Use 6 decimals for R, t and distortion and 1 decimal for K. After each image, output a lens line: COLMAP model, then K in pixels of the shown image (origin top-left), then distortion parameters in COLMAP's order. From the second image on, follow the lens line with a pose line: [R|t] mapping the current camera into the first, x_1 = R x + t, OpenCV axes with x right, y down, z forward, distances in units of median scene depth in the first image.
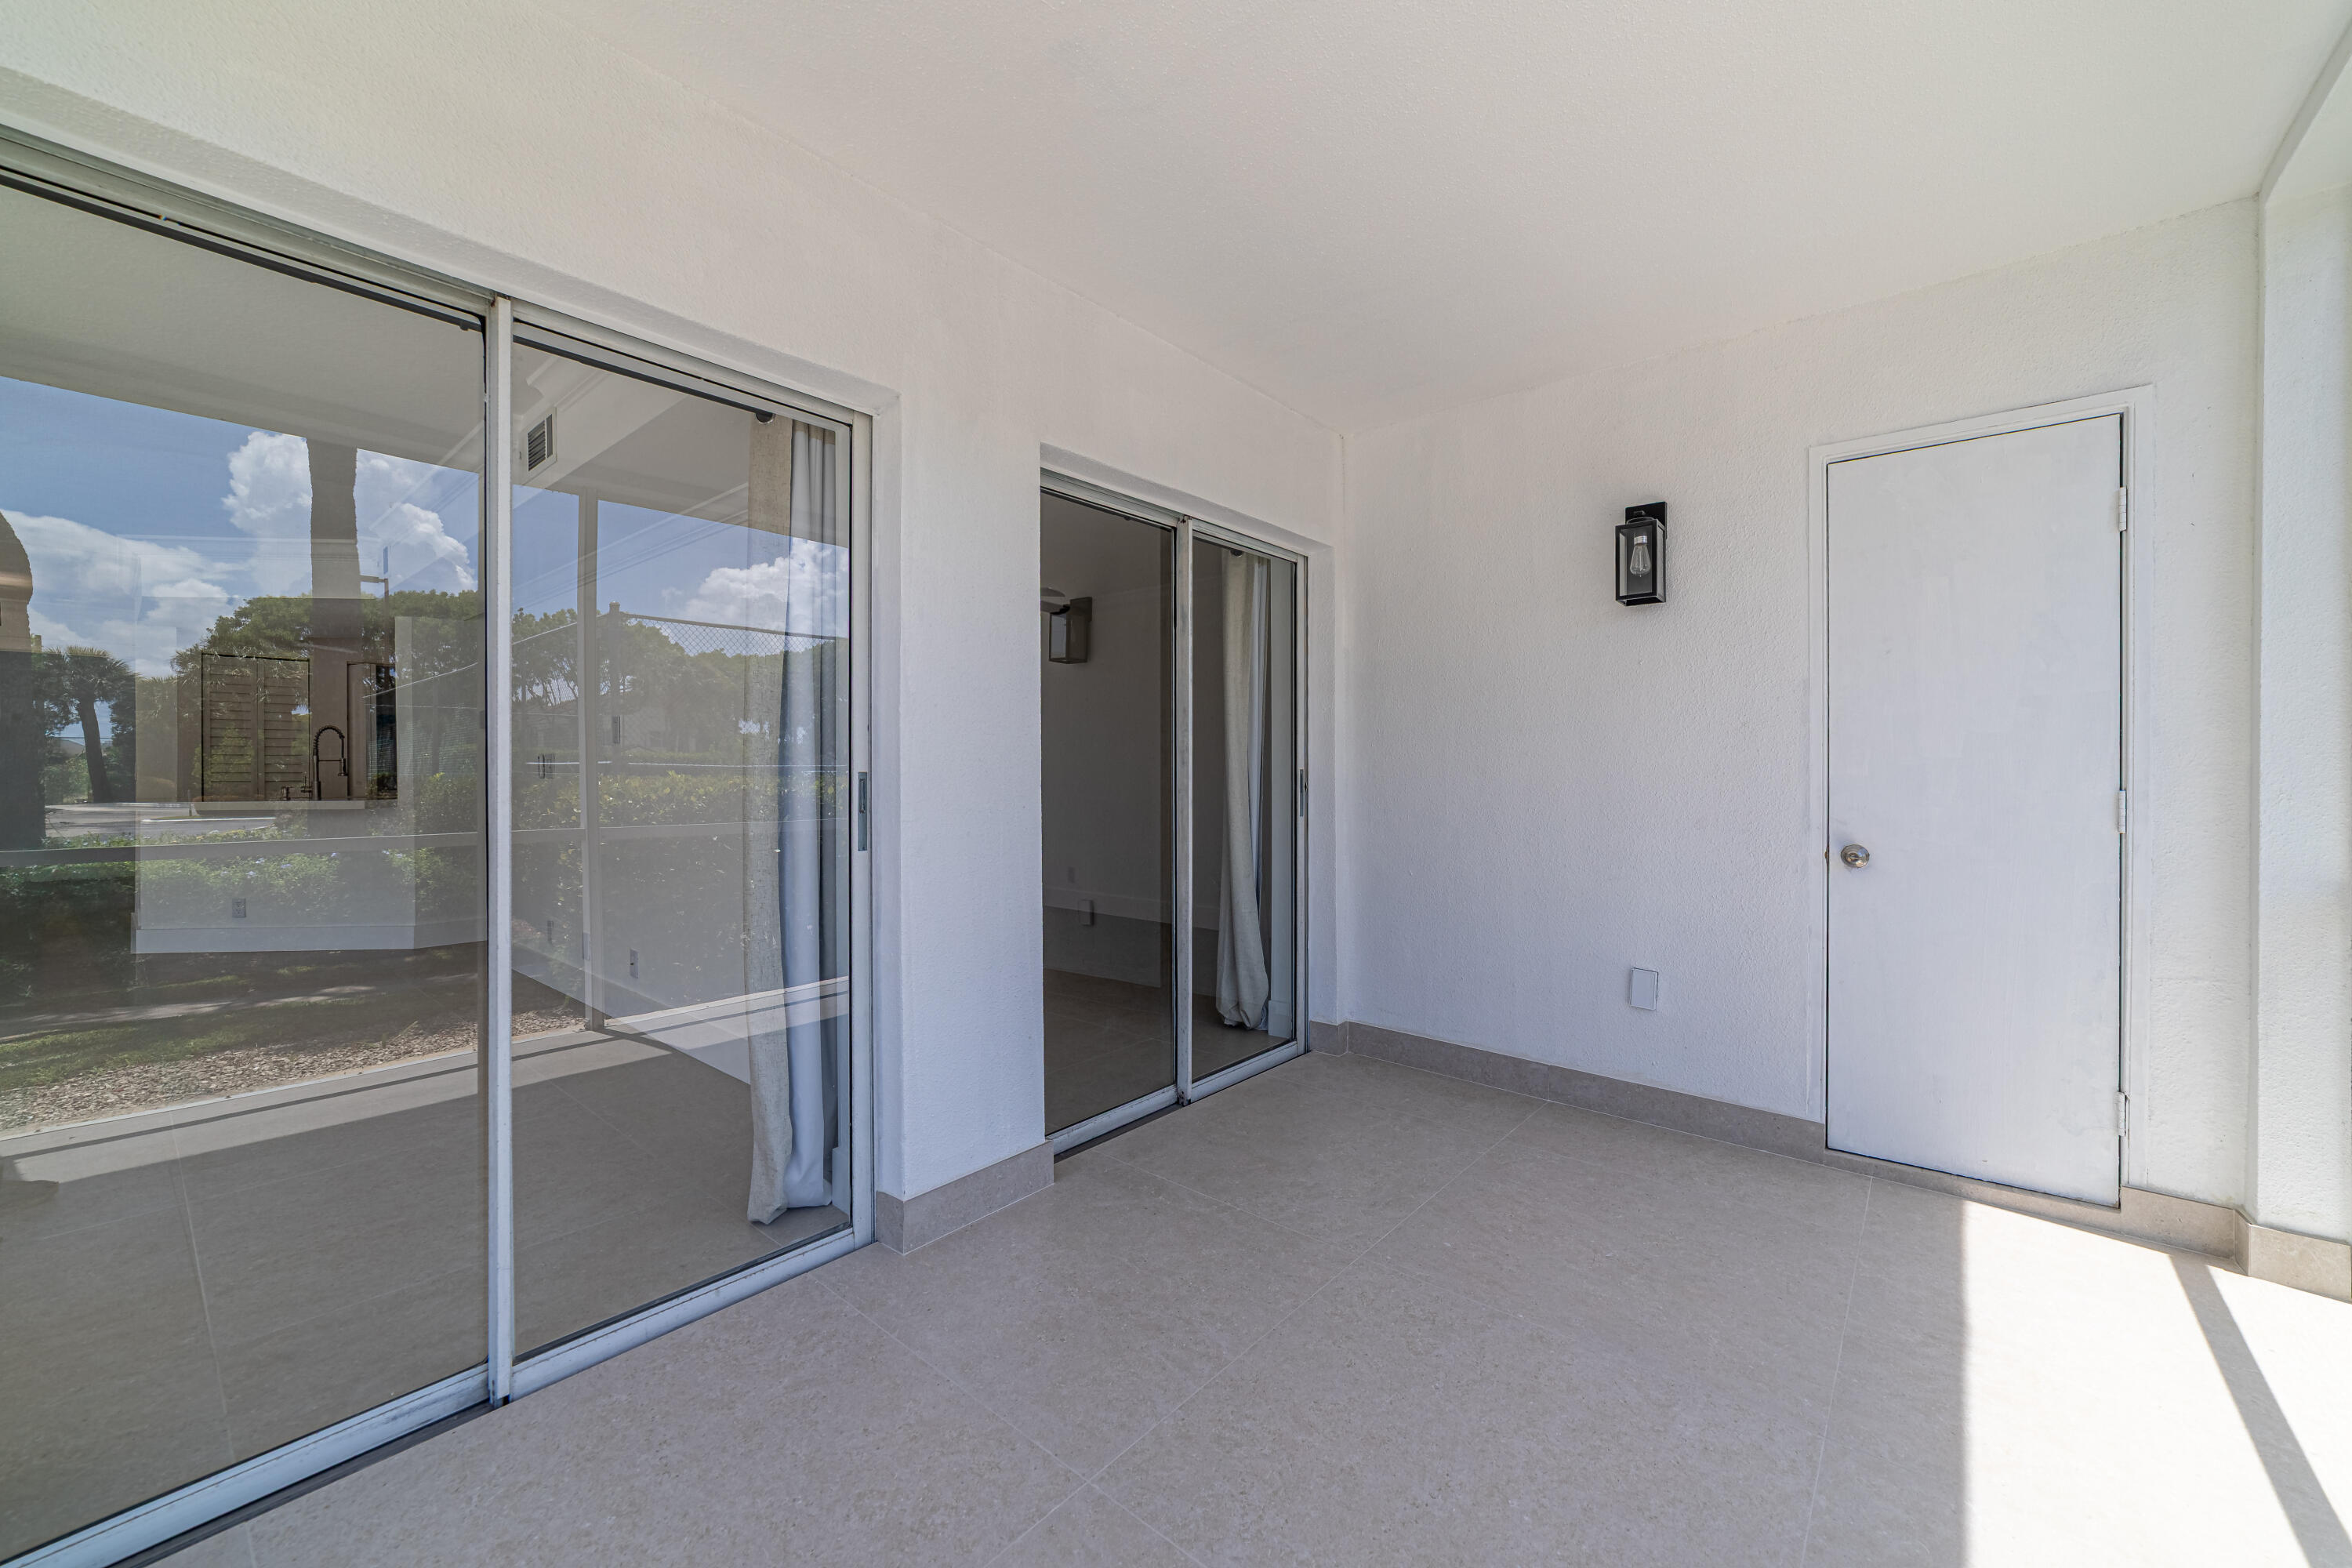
lens RADIAL K [[938.2, 0, 1171.4], [0, 938.2, 768.6], [0, 0, 1]] dist [-0.013909, -0.000098]
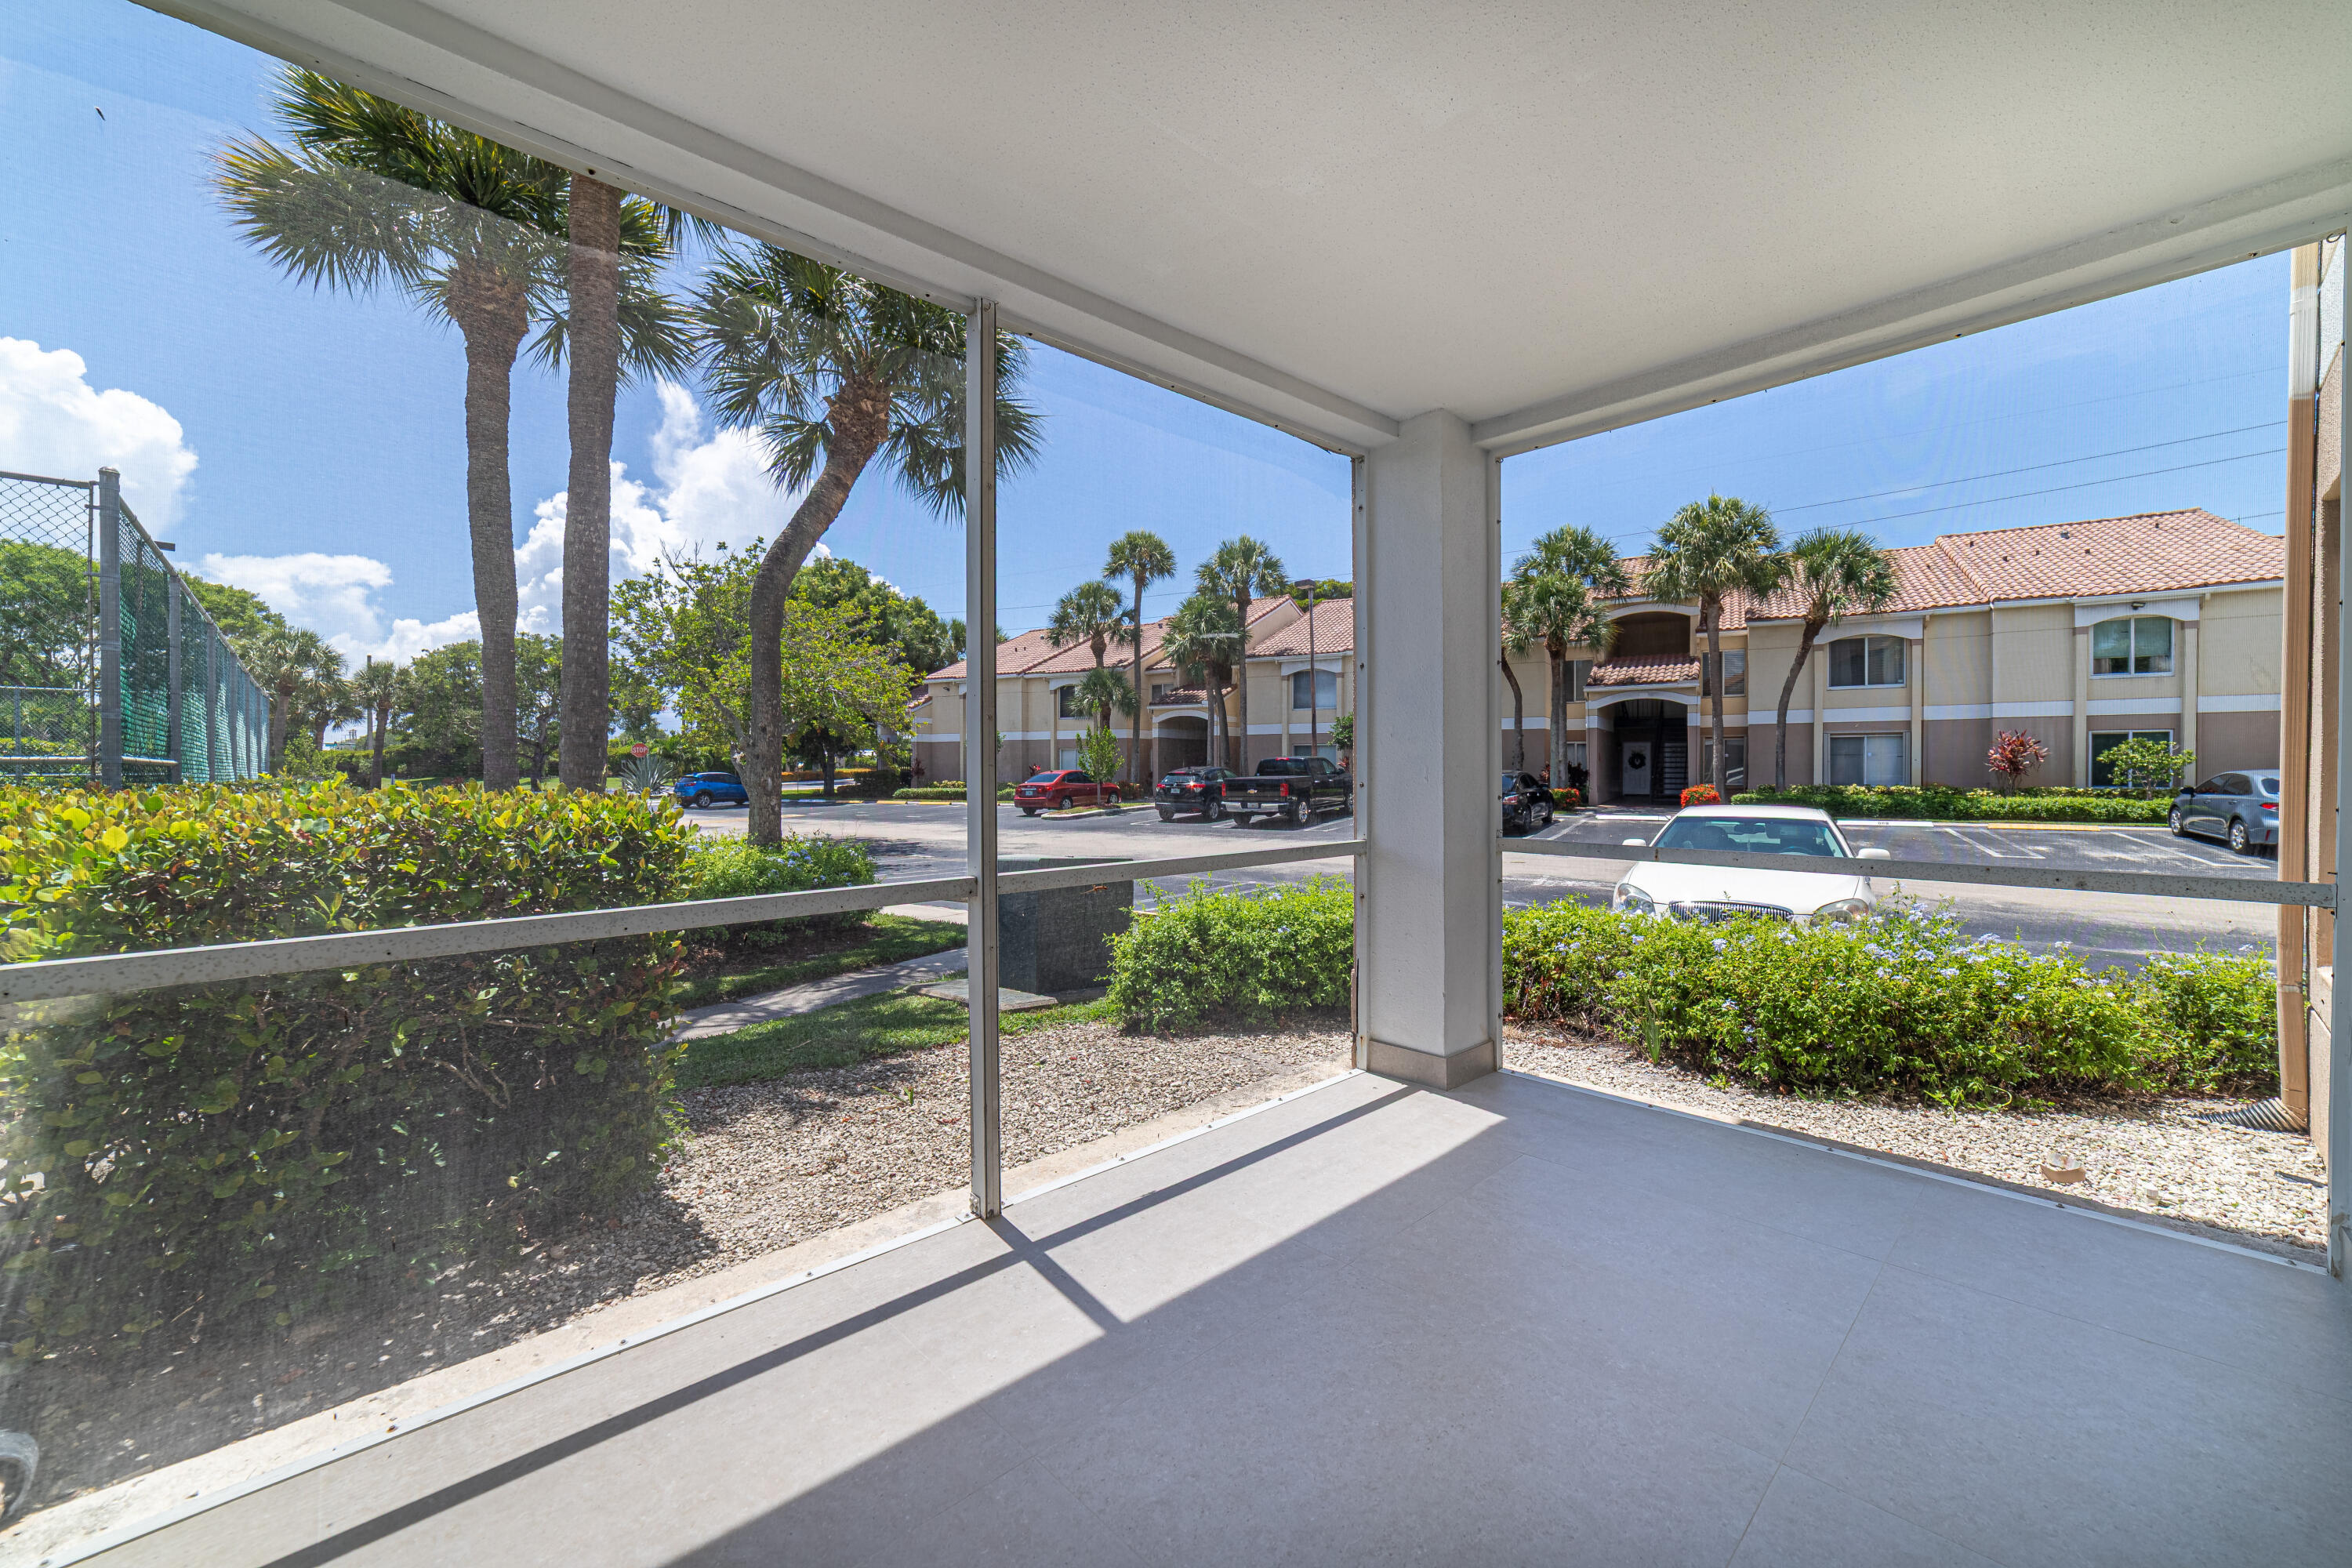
lens RADIAL K [[923.8, 0, 1247.4], [0, 923.8, 775.8], [0, 0, 1]] dist [0.001174, 0.000447]
pose [[-0.998398, 0.008702, 0.055905, 0.262612], [0.009214, 0.999918, 0.008898, -0.004455], [-0.055823, 0.009399, -0.998396, 1.230658]]
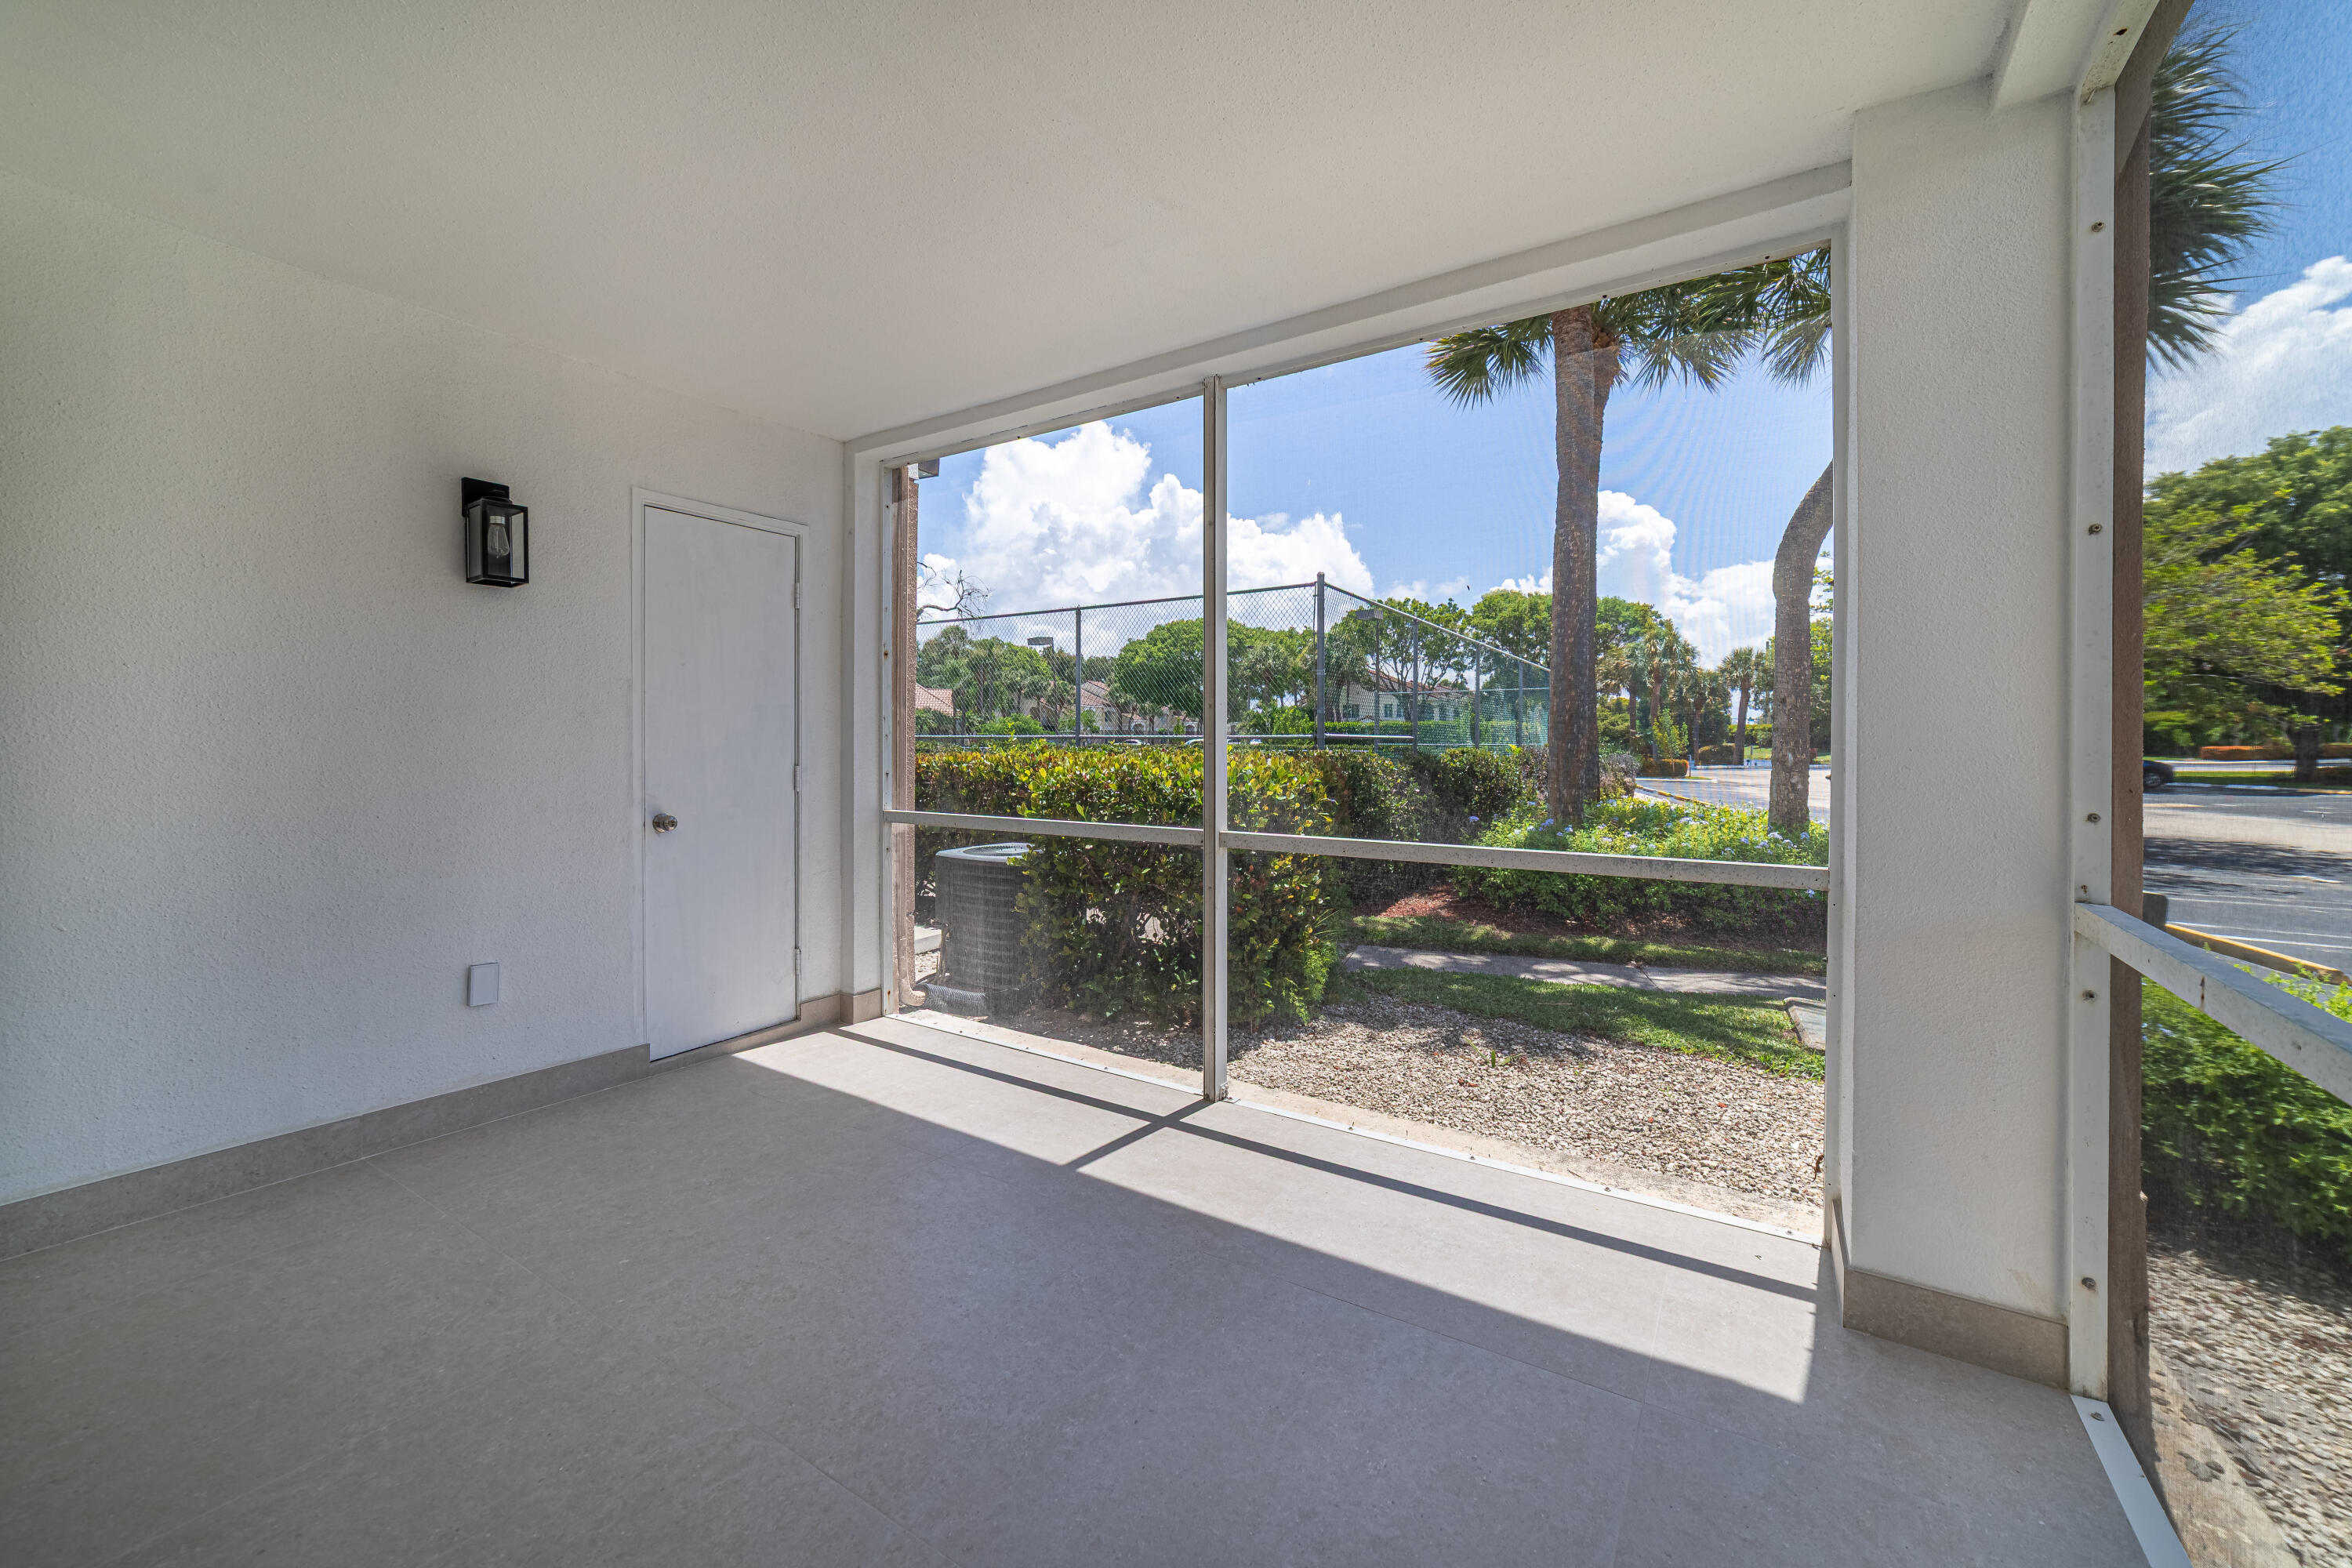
lens RADIAL K [[934.2, 0, 1146.4], [0, 934.2, 749.2], [0, 0, 1]] dist [-0.012950, 0.000027]
pose [[-0.139230, -0.001397, 0.990259, -0.623339], [0.002146, 0.999996, 0.001712, -0.006409], [-0.990258, 0.002363, -0.139226, 0.539575]]
